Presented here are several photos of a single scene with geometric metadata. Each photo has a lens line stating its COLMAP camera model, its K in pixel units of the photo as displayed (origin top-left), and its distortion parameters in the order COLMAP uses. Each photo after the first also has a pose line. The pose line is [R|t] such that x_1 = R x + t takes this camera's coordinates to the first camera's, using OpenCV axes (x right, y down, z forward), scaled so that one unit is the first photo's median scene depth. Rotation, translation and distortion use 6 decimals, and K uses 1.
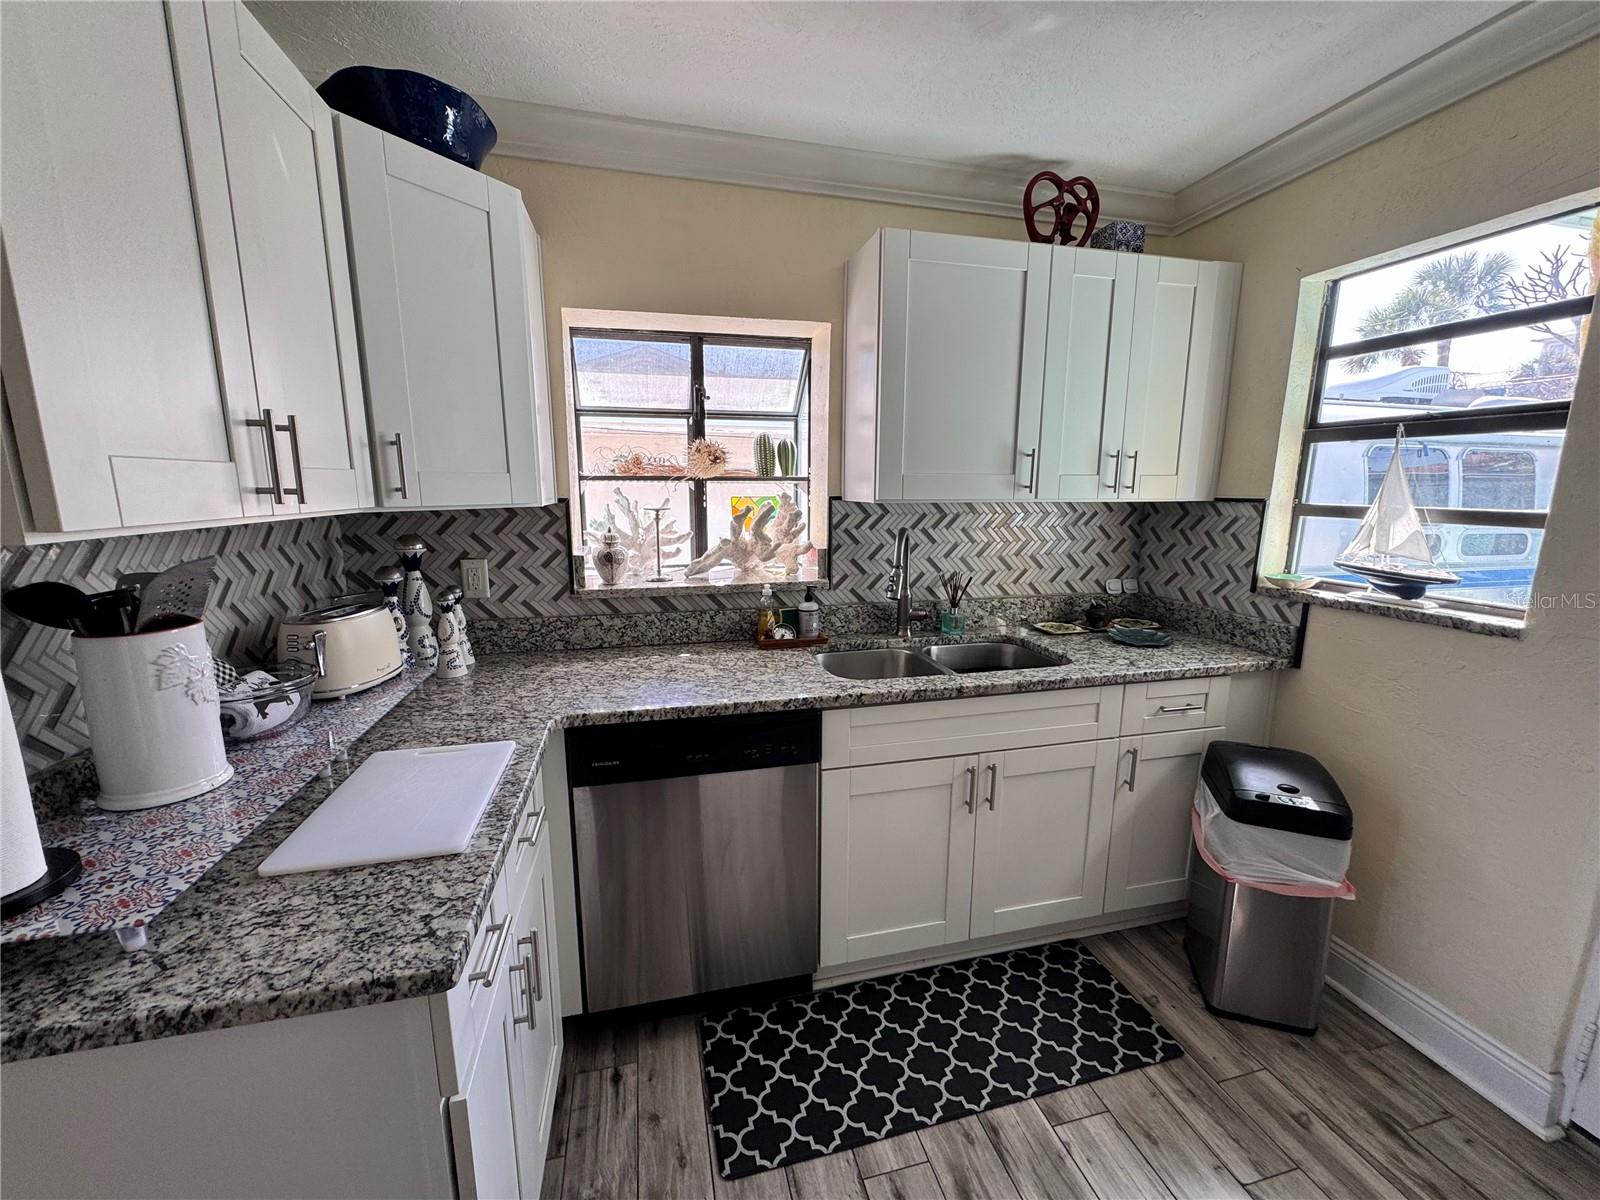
lens RADIAL K [[639.7, 0, 798.9], [0, 639.7, 600.9], [0, 0, 1]] dist [-0.000107, -0.000030]
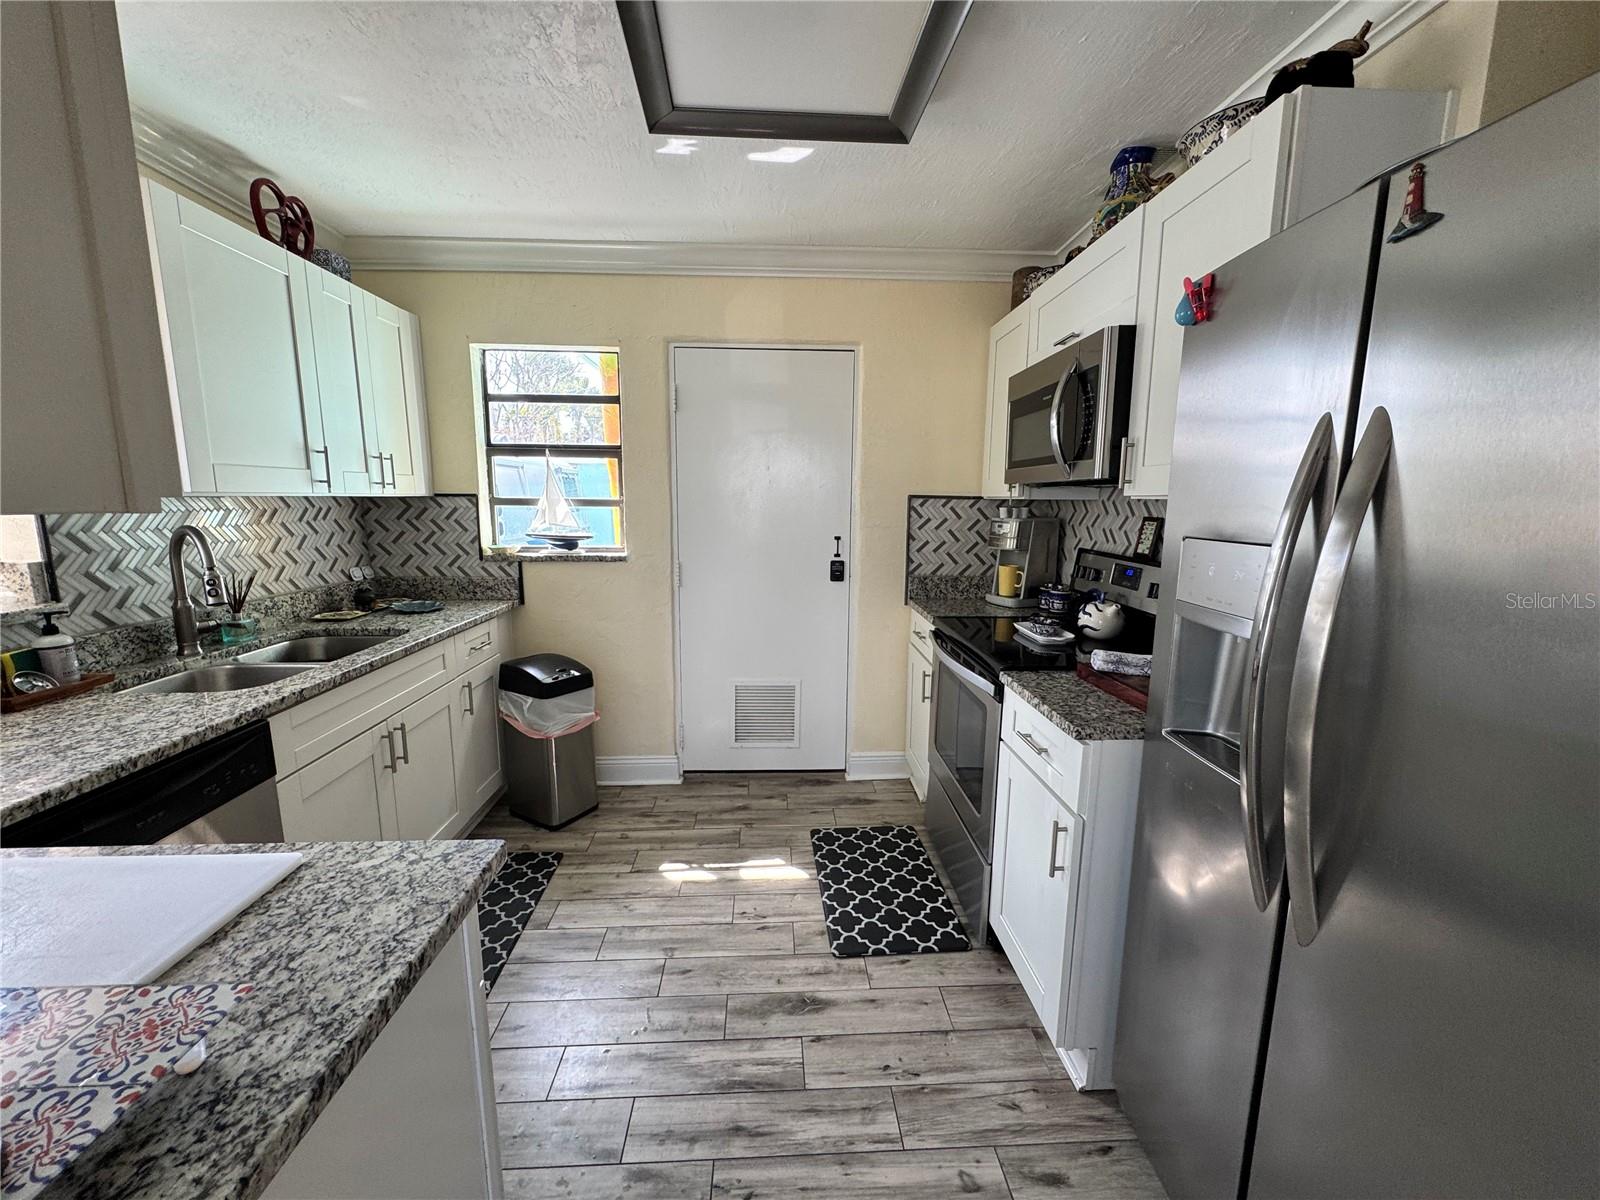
lens RADIAL K [[638.2, 0, 804.0], [0, 638.2, 600.4], [0, 0, 1]] dist [-0.002348, -0.000333]
pose [[0.186347, -0.156871, 0.969879, -0.556785], [0.167121, 0.977846, 0.126050, 0.015544], [-0.968166, 0.138598, 0.208435, 0.031995]]
